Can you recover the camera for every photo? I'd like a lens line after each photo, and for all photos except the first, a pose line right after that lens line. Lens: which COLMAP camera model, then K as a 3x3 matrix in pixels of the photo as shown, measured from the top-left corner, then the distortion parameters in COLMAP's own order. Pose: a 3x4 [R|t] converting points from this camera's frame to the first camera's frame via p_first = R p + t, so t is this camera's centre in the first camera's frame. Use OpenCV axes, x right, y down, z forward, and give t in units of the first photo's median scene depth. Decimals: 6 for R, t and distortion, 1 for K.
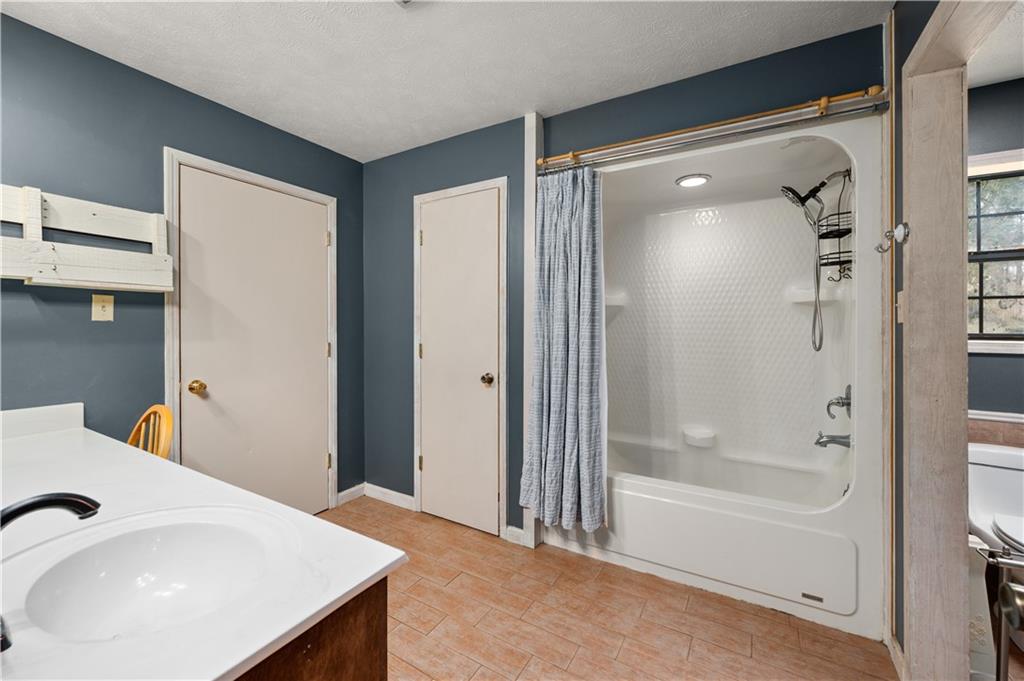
lens RADIAL K [[410.1, 0, 511.6], [0, 410.1, 331.6], [0, 0, 1]] dist [0.001472, 0.000121]
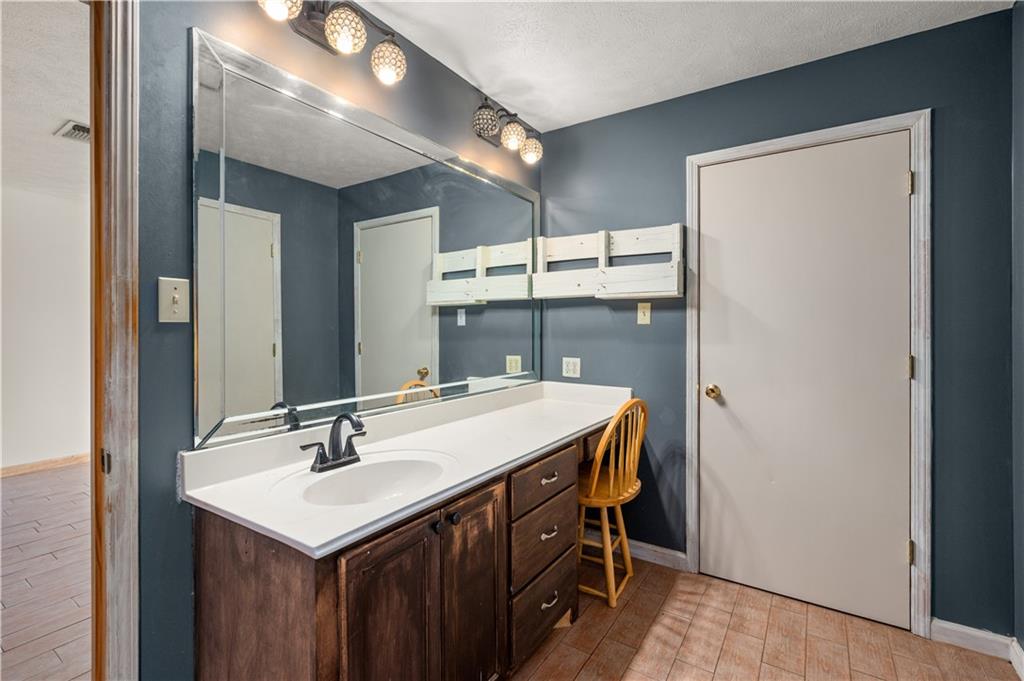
lens RADIAL K [[458.8, 0, 514.8], [0, 458.8, 332.0], [0, 0, 1]] dist [-0.002171, -0.000233]
pose [[-0.048195, 0.011498, -0.998772, 0.365227], [-0.012914, 0.999843, 0.012134, -0.013243], [0.998754, 0.013483, -0.048039, 0.650370]]
